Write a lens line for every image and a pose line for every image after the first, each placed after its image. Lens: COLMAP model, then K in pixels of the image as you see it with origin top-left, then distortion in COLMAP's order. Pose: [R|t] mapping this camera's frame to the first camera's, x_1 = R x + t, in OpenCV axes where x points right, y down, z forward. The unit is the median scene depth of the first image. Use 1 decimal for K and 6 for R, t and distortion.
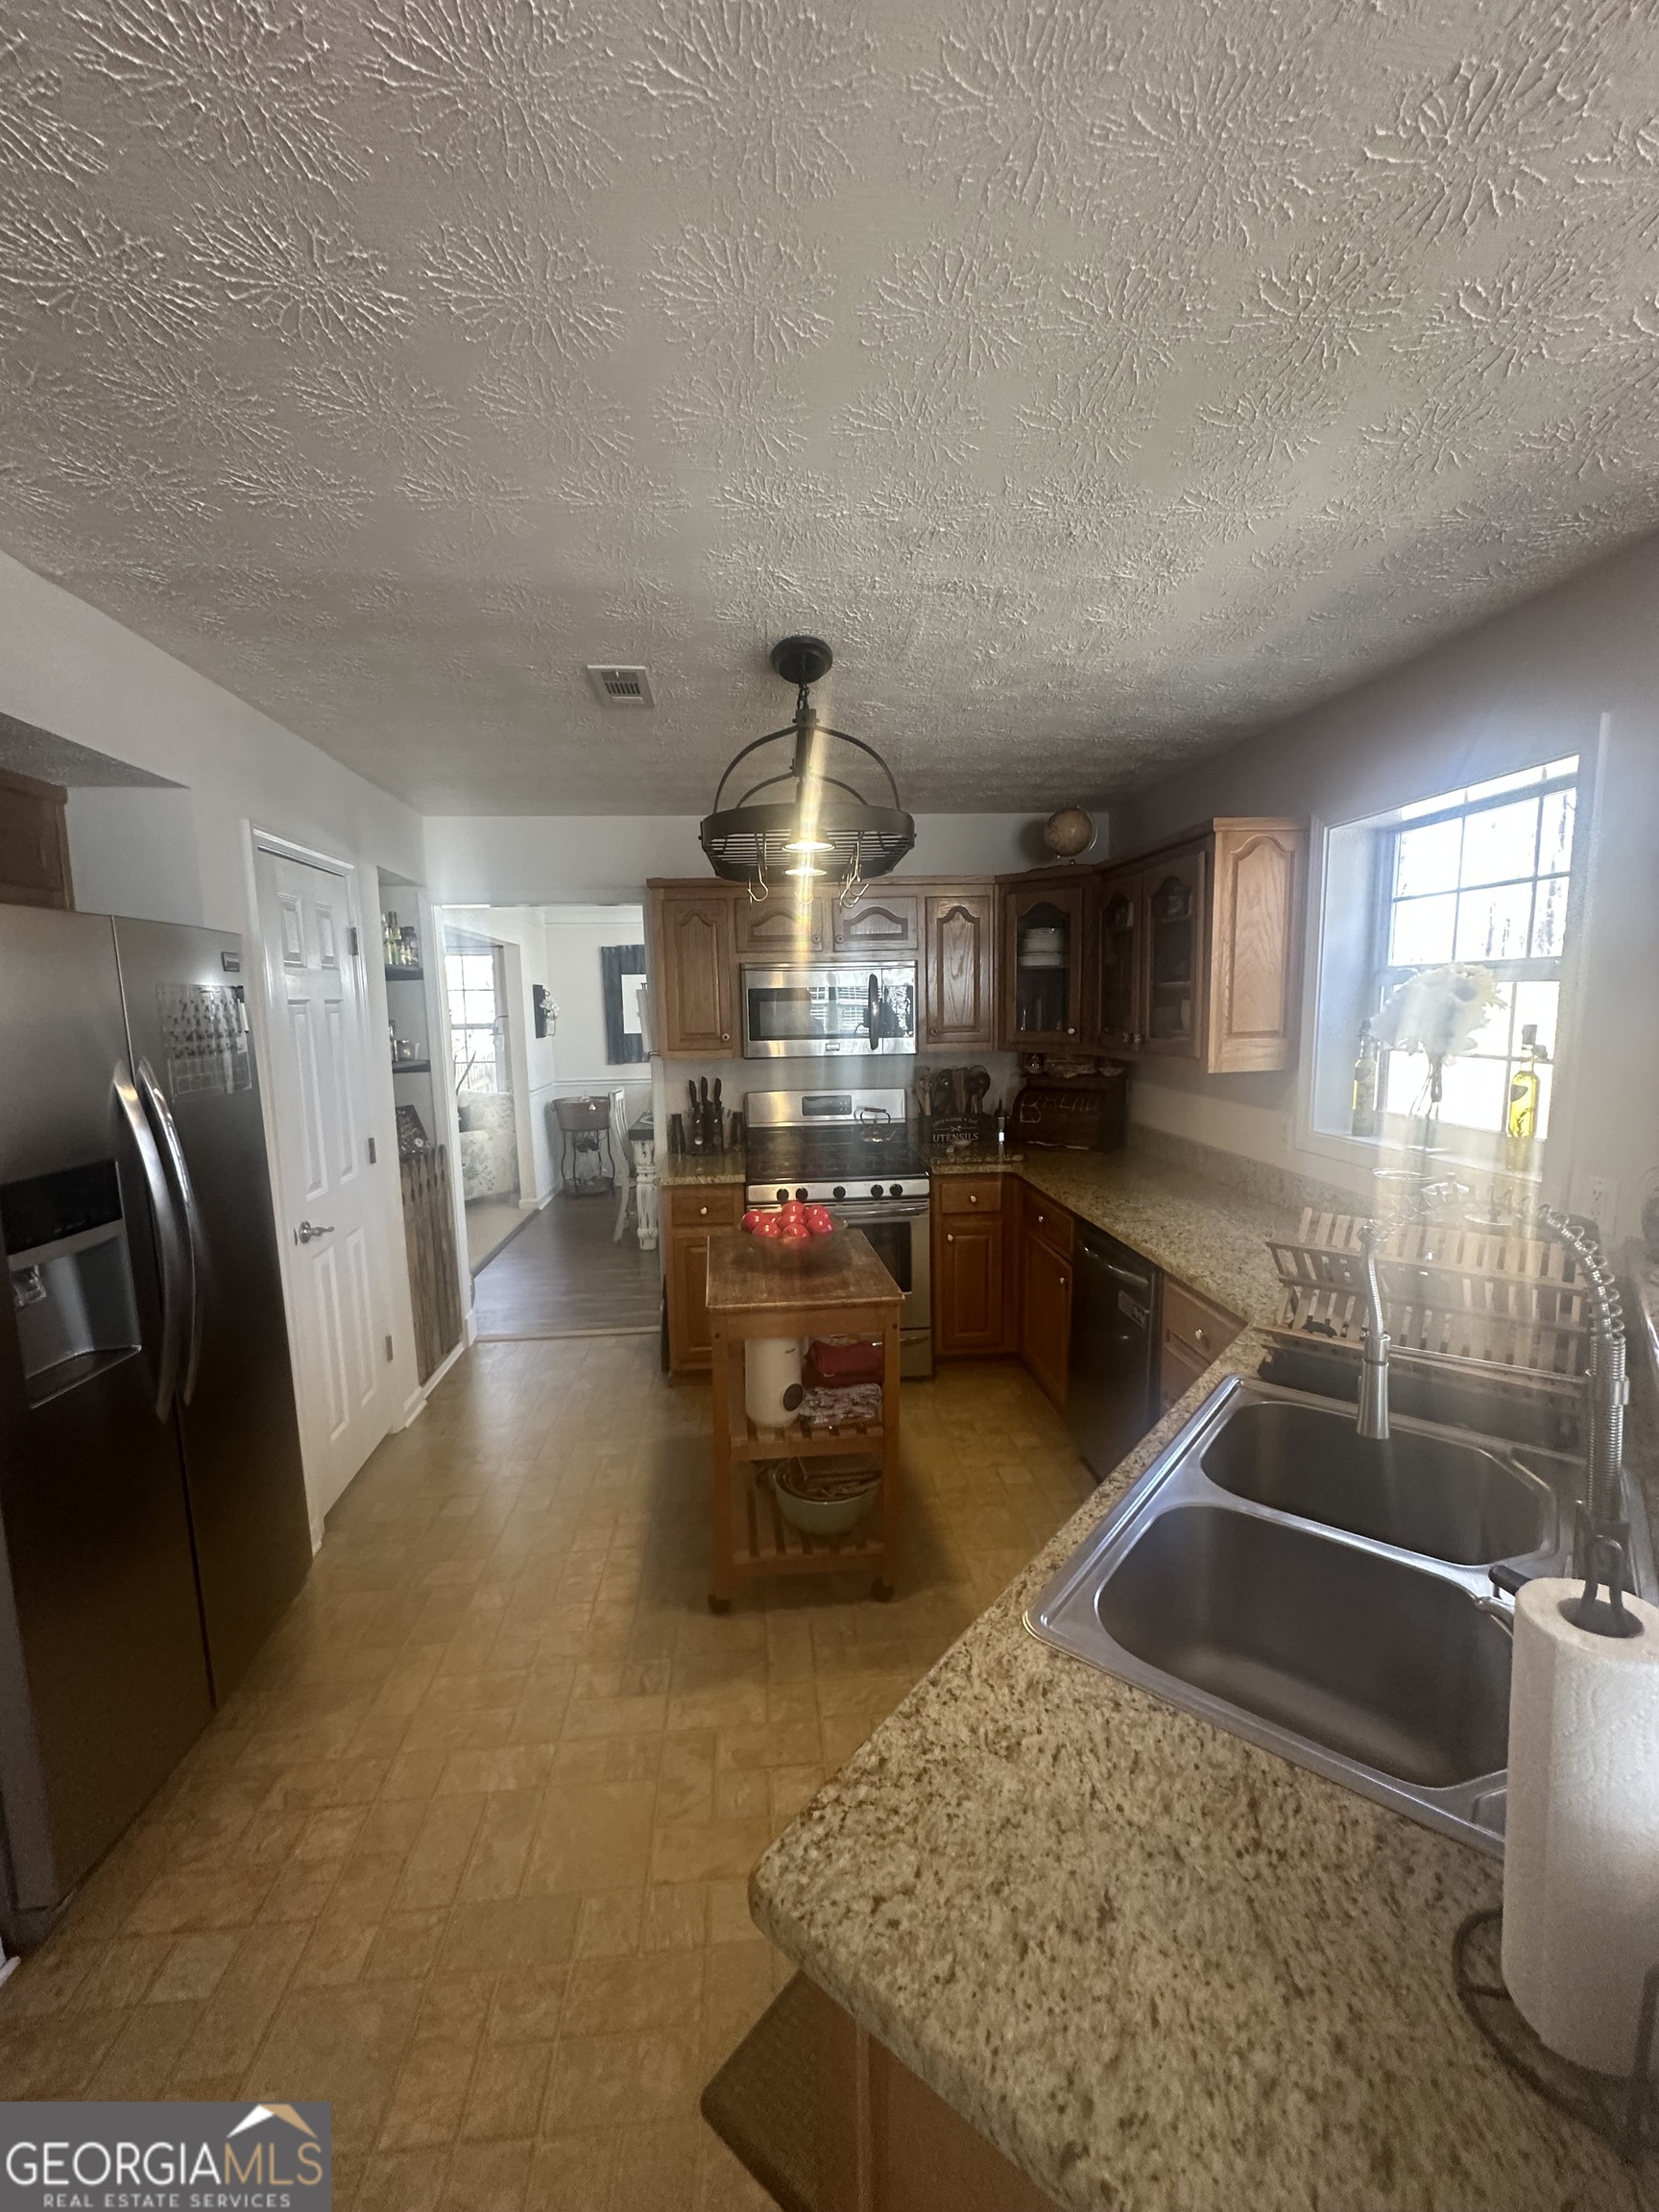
lens RADIAL K [[883.1, 0, 830.4], [0, 883.1, 1096.4], [0, 0, 1]] dist [-0.002955, 0.000788]
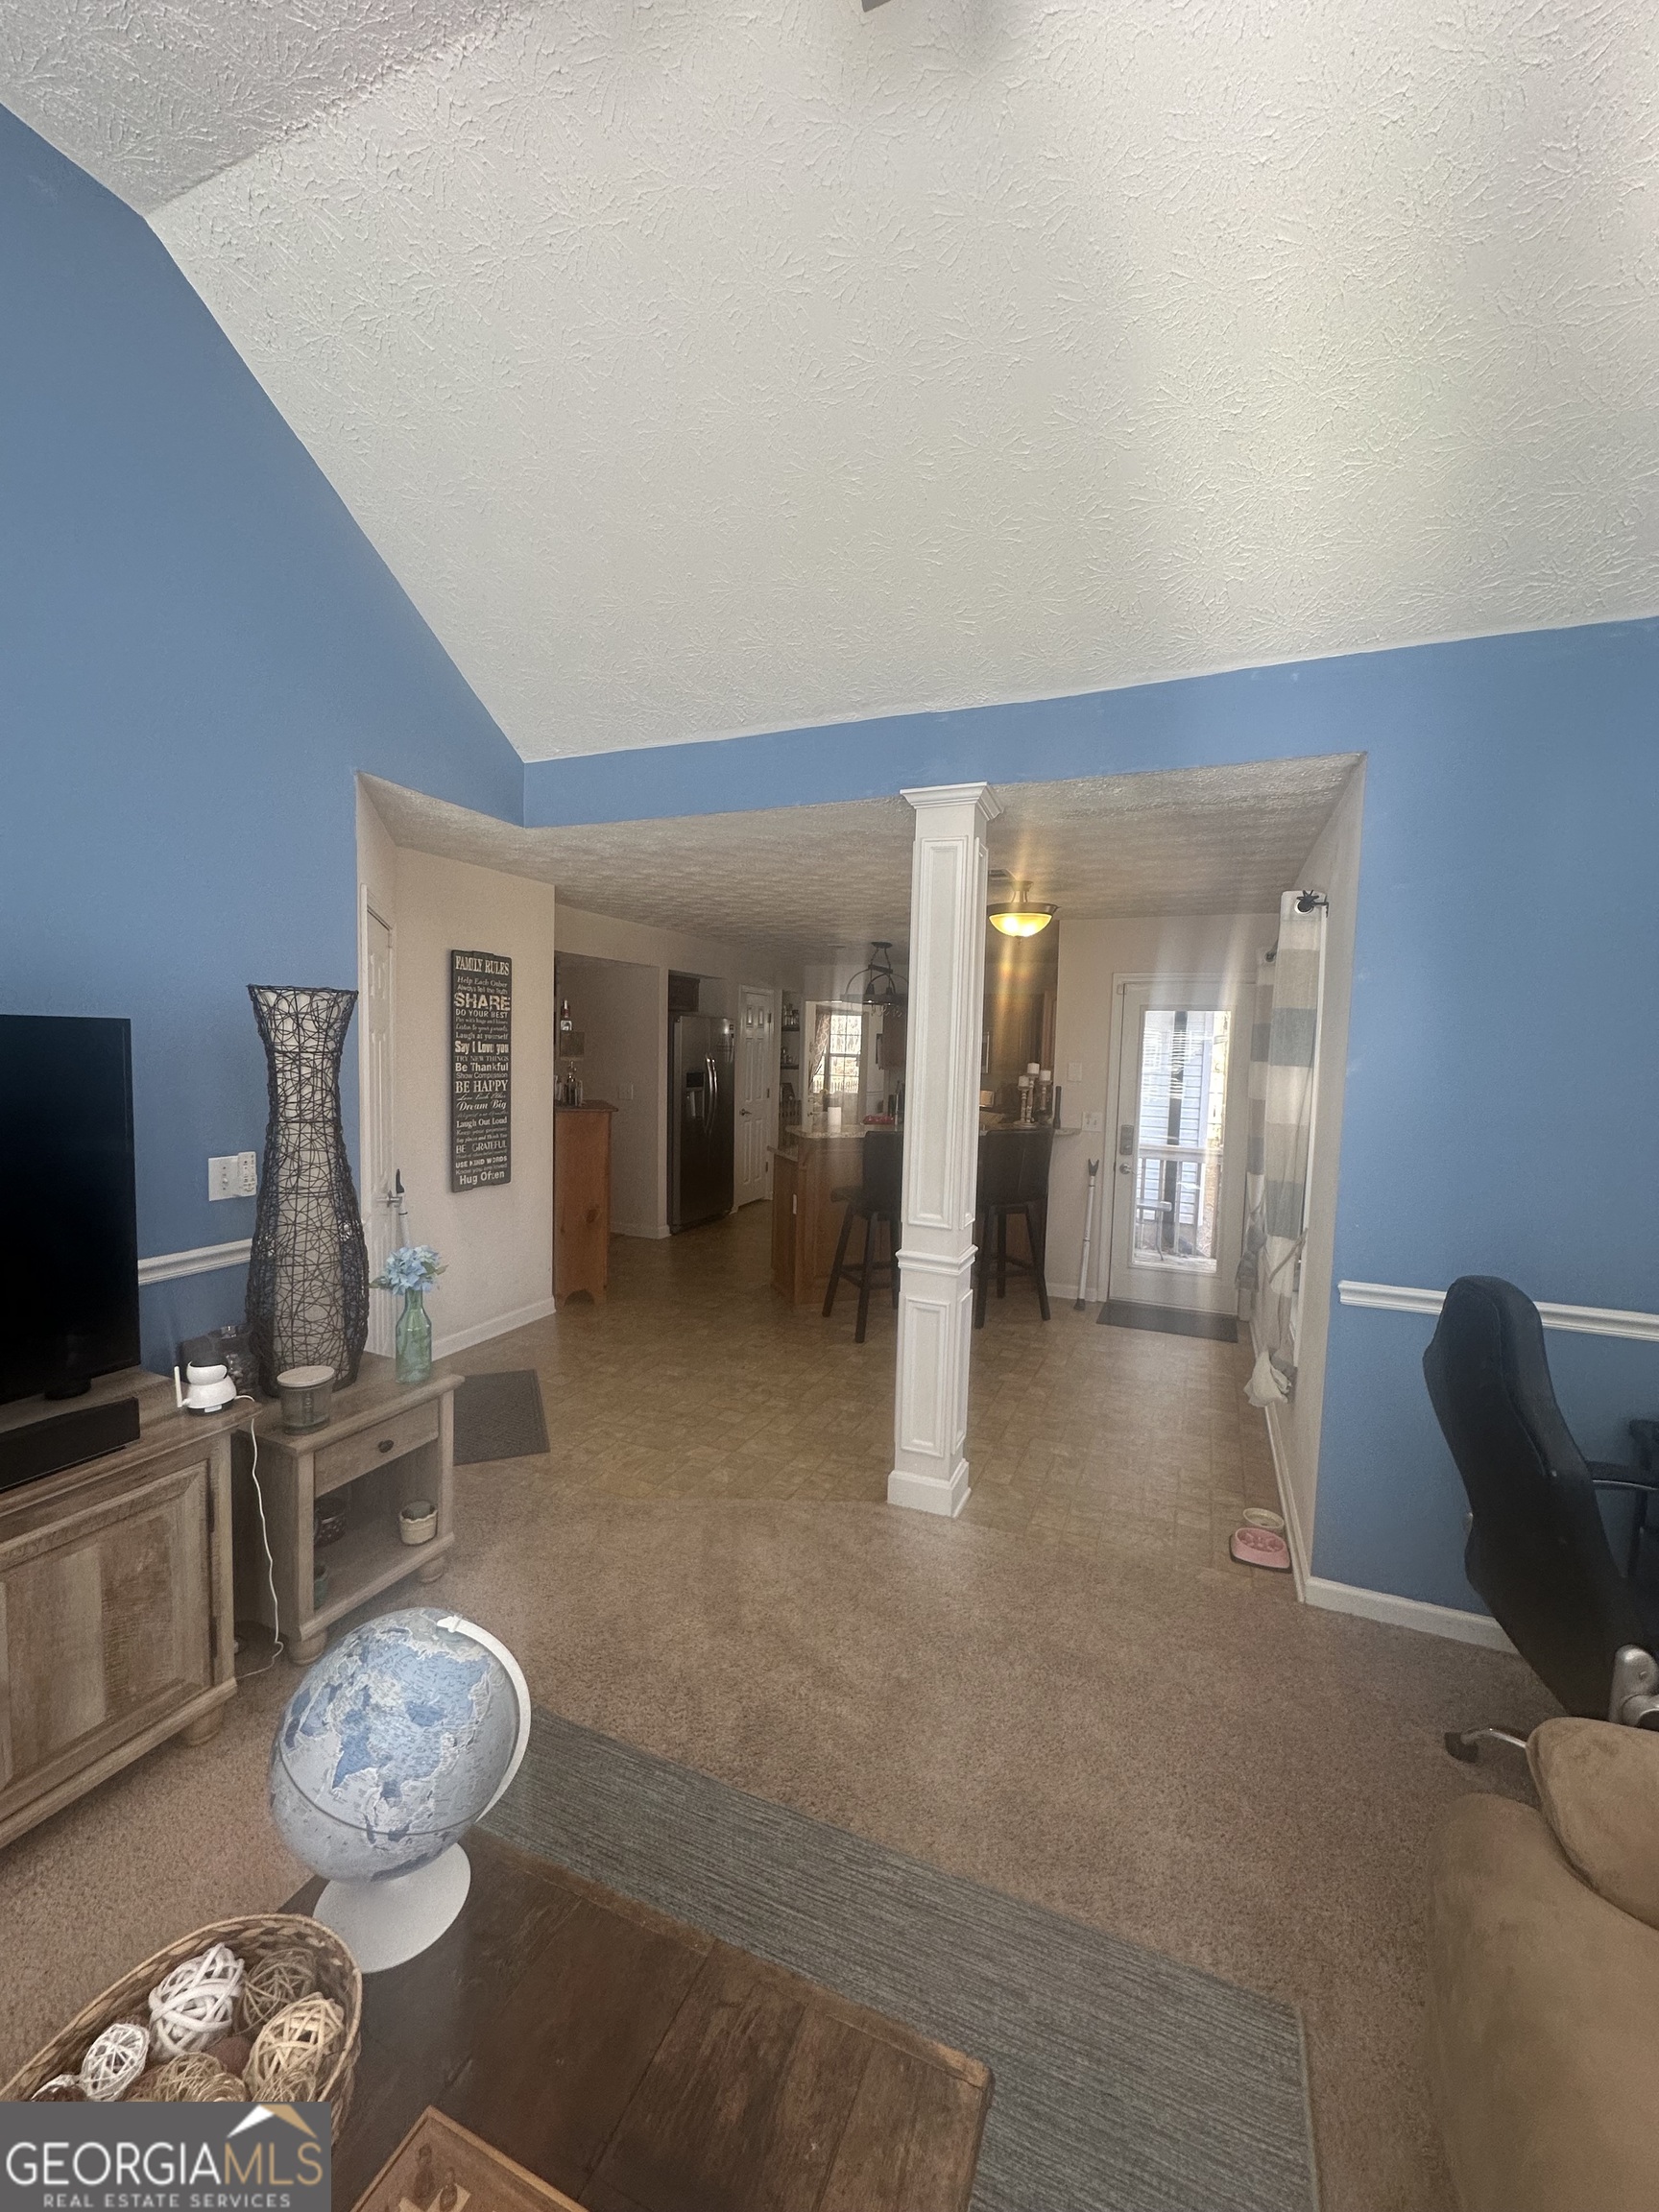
lens RADIAL K [[883.1, 0, 824.9], [0, 883.1, 1104.0], [0, 0, 1]] dist [-0.002955, 0.000788]
pose [[0.878621, 0.080223, -0.470733, 1.274268], [-0.100920, 0.994716, -0.018845, 0.176642], [0.466734, 0.064064, 0.882074, -1.834707]]
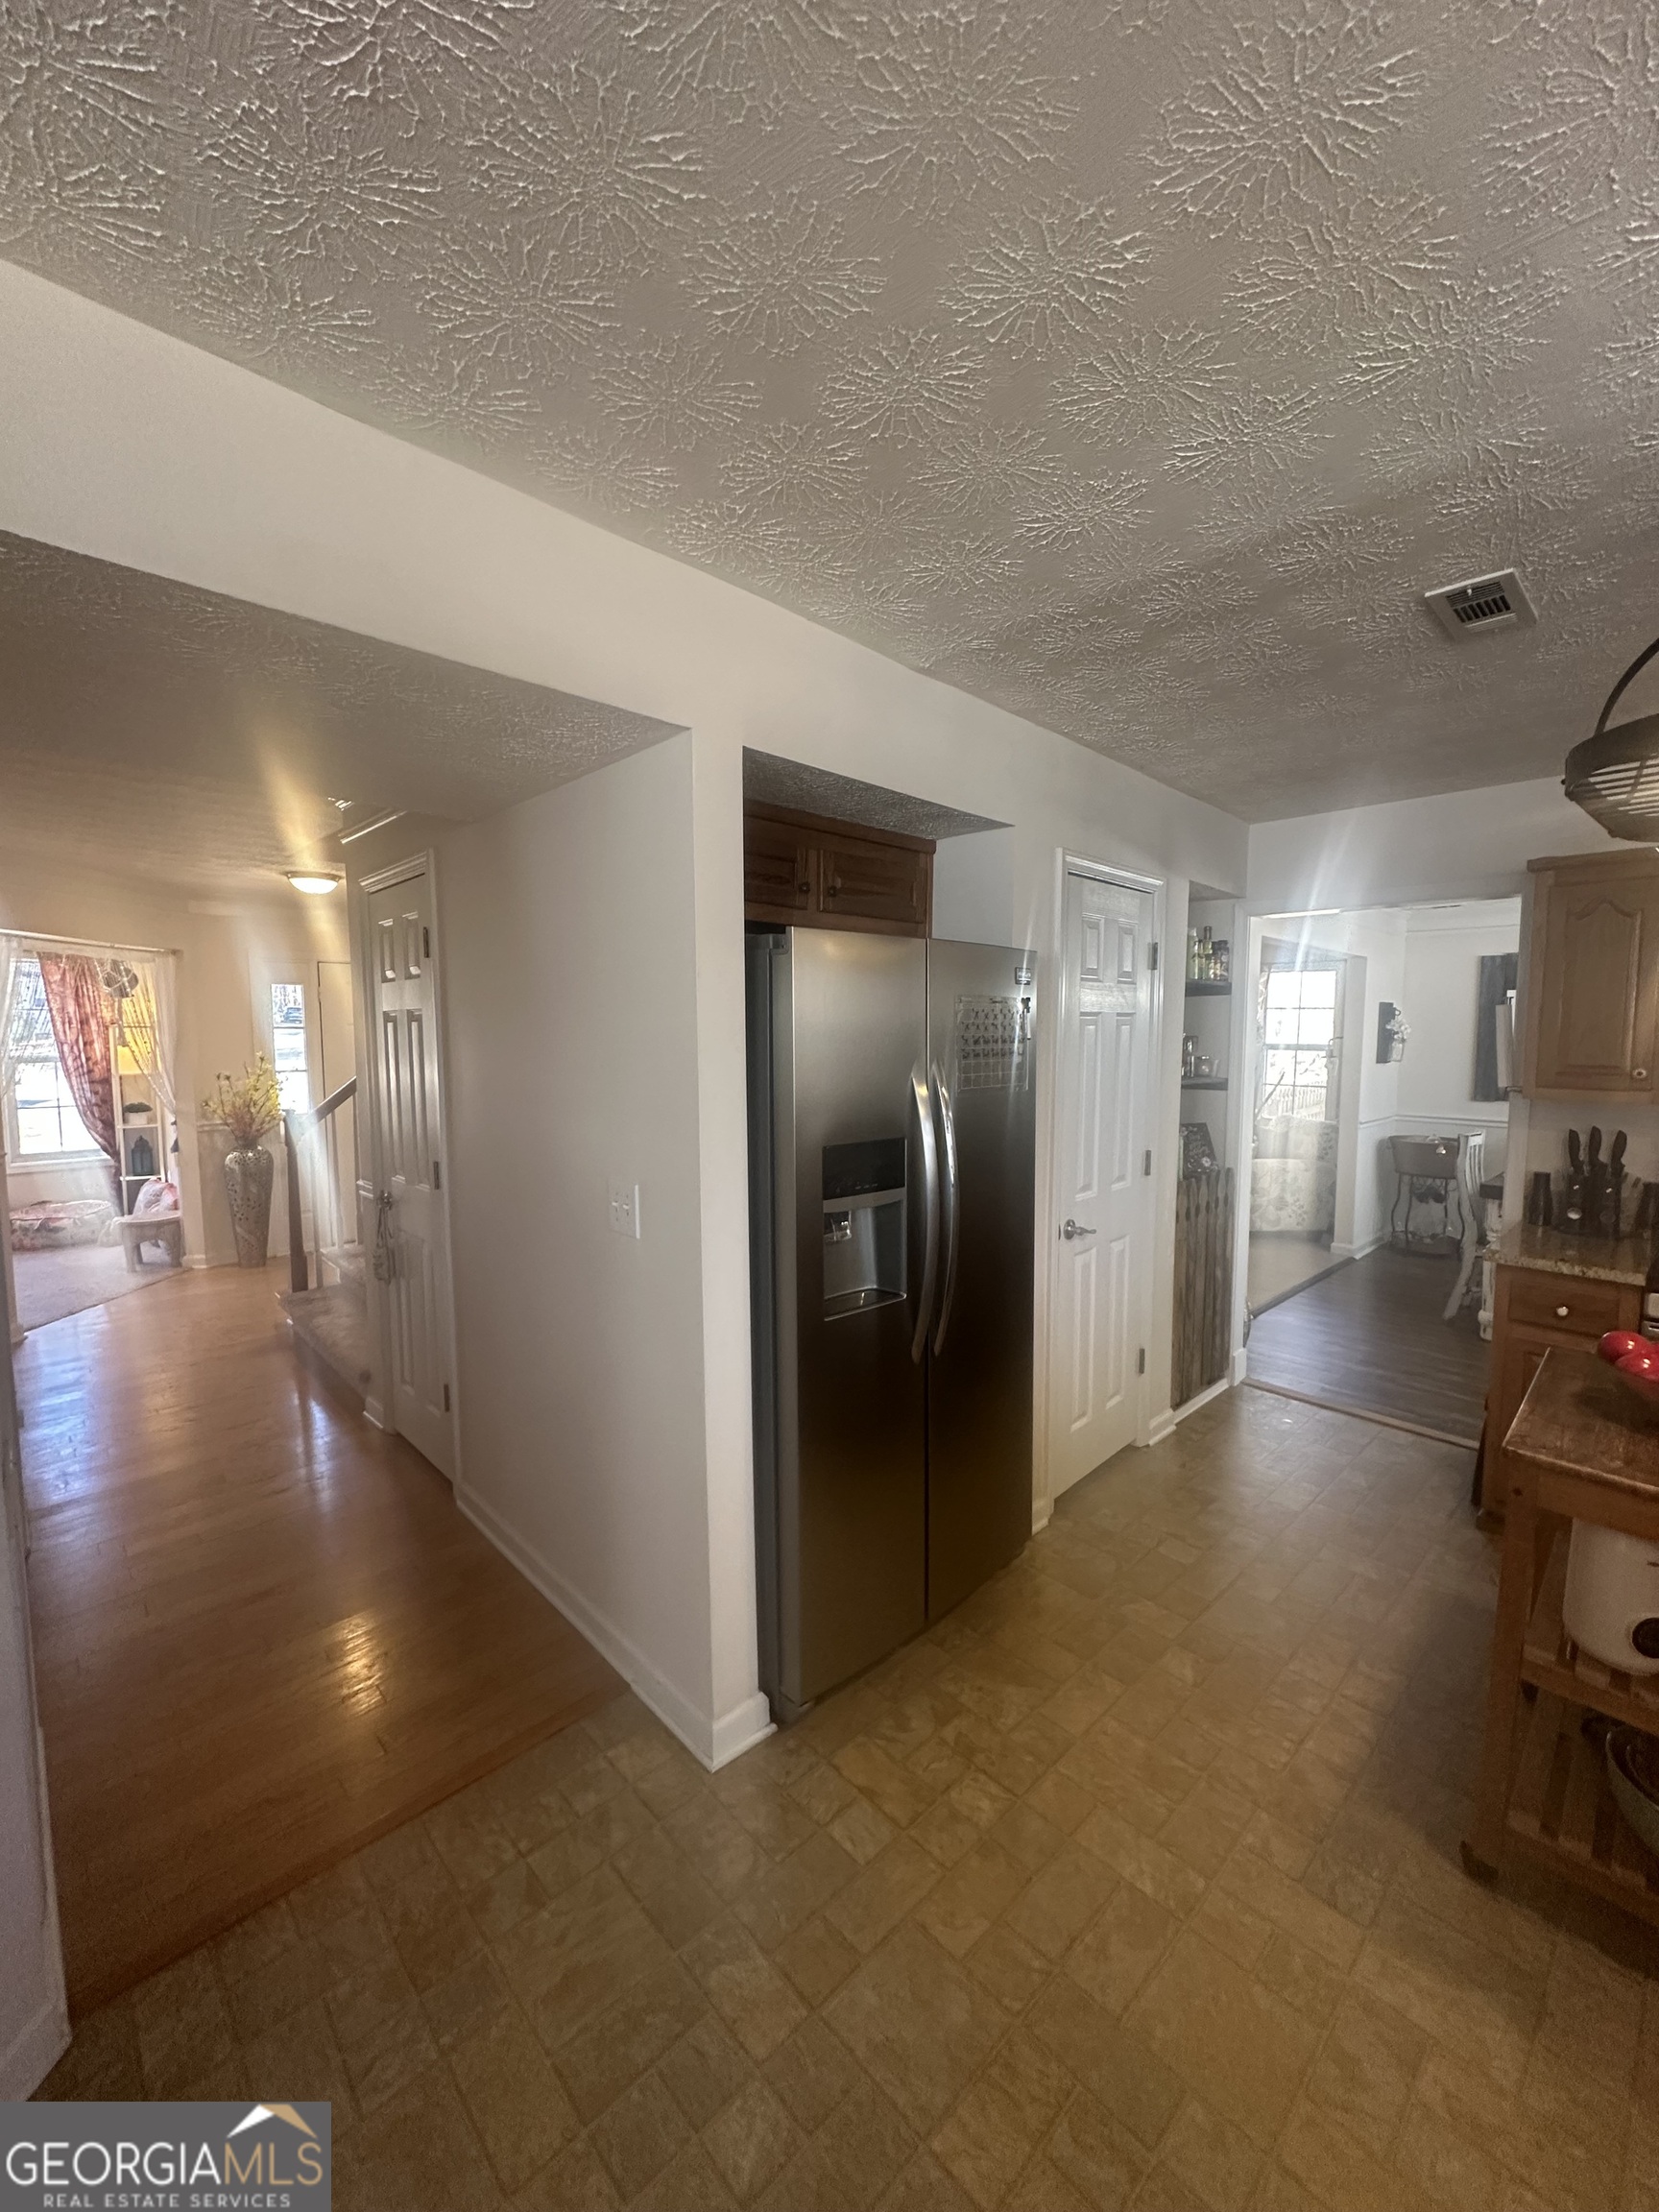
lens RADIAL K [[883.1, 0, 827.6], [0, 883.1, 1099.2], [0, 0, 1]] dist [-0.002955, 0.000788]
pose [[0.618485, 0.086333, -0.781040, 0.049581], [-0.101849, 0.994369, 0.029263, -0.004038], [0.779168, 0.061449, 0.623795, 0.109467]]
